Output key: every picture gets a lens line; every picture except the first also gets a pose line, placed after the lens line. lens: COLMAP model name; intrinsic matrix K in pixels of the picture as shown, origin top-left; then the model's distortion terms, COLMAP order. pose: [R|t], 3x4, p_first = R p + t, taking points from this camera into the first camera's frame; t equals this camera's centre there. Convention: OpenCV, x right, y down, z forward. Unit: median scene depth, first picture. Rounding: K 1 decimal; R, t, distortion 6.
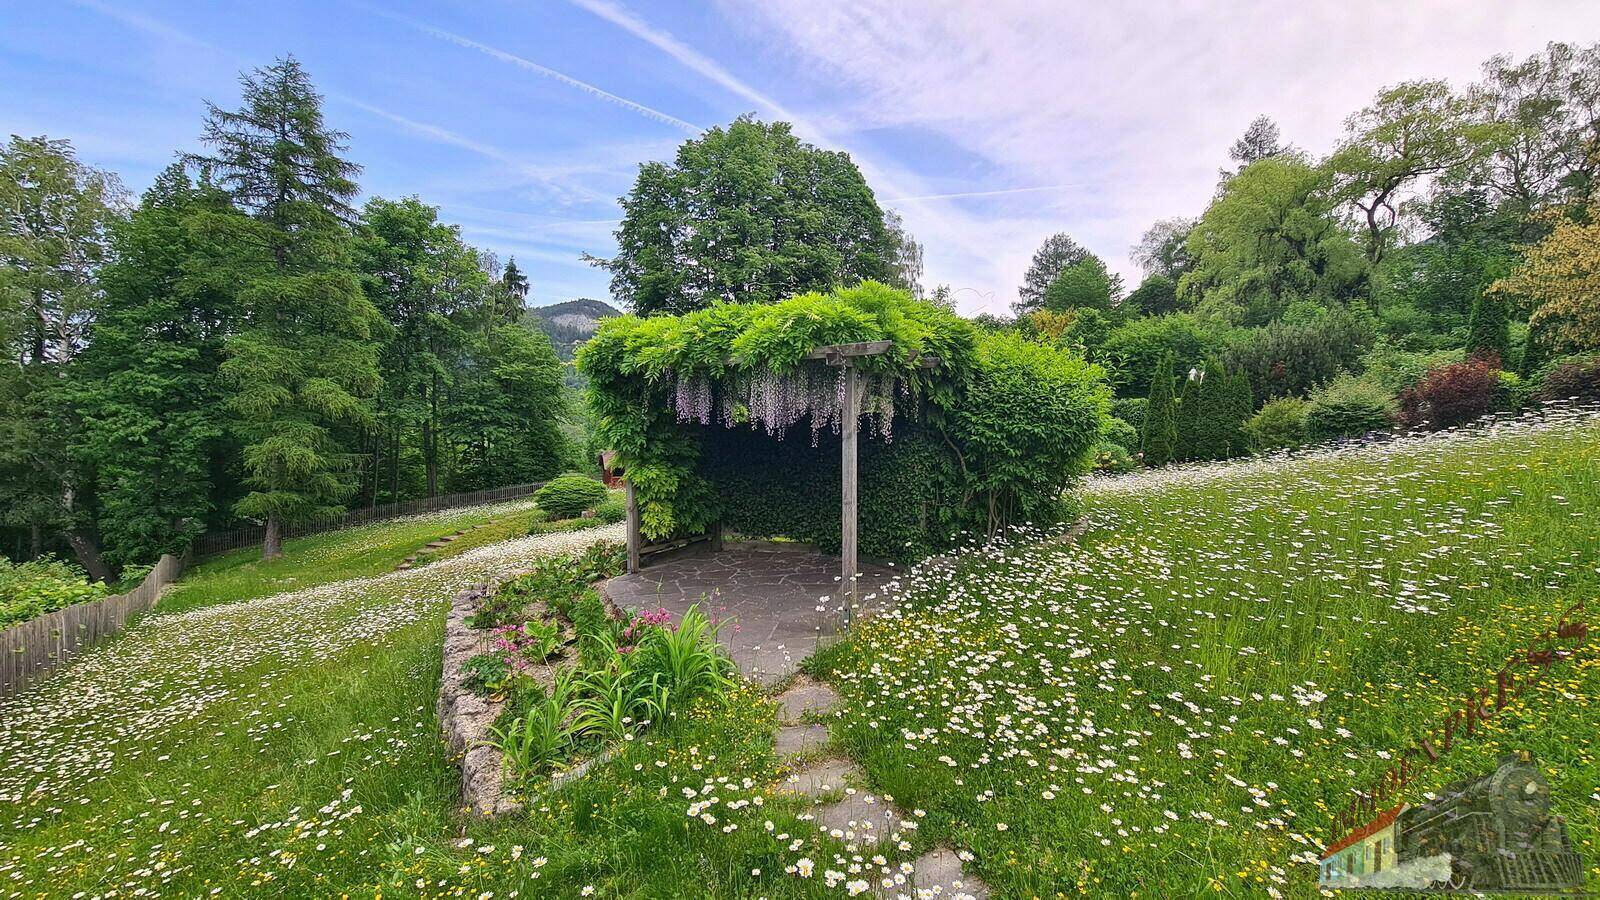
lens RADIAL K [[662.0, 0, 799.0], [0, 662.0, 450.5], [0, 0, 1]] dist [-0.003546, -0.001868]
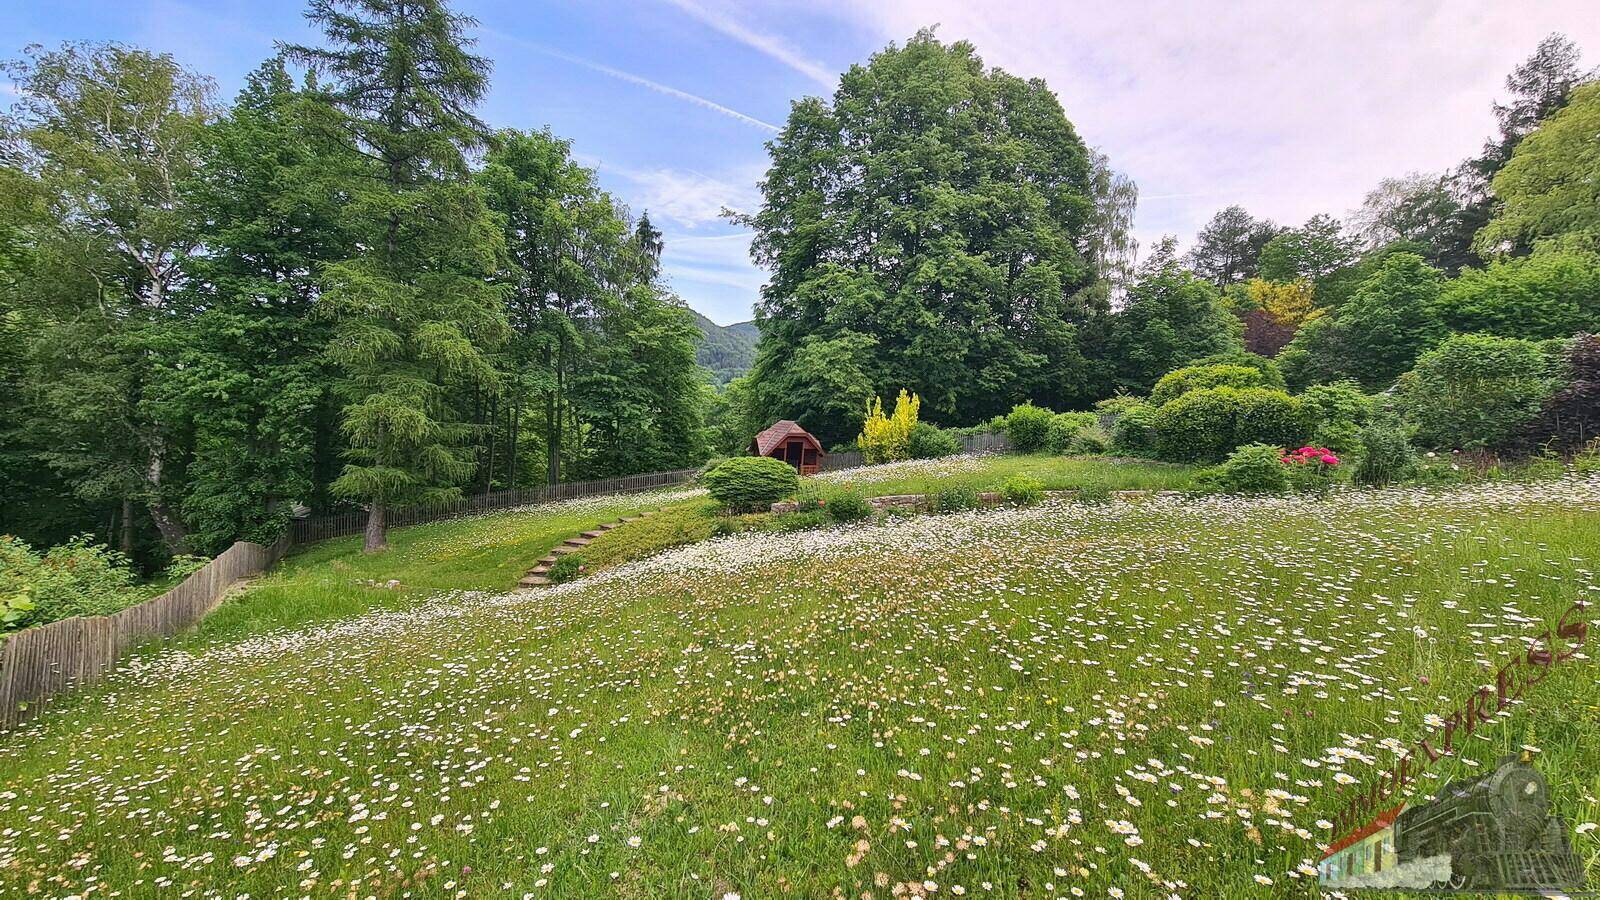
lens RADIAL K [[662.0, 0, 801.7], [0, 662.0, 450.7], [0, 0, 1]] dist [-0.003546, -0.001868]
pose [[0.992381, 0.021654, -0.121293, -0.151884], [-0.022585, 0.999725, -0.006304, 0.028203], [0.121123, 0.008996, 0.992597, 0.213957]]
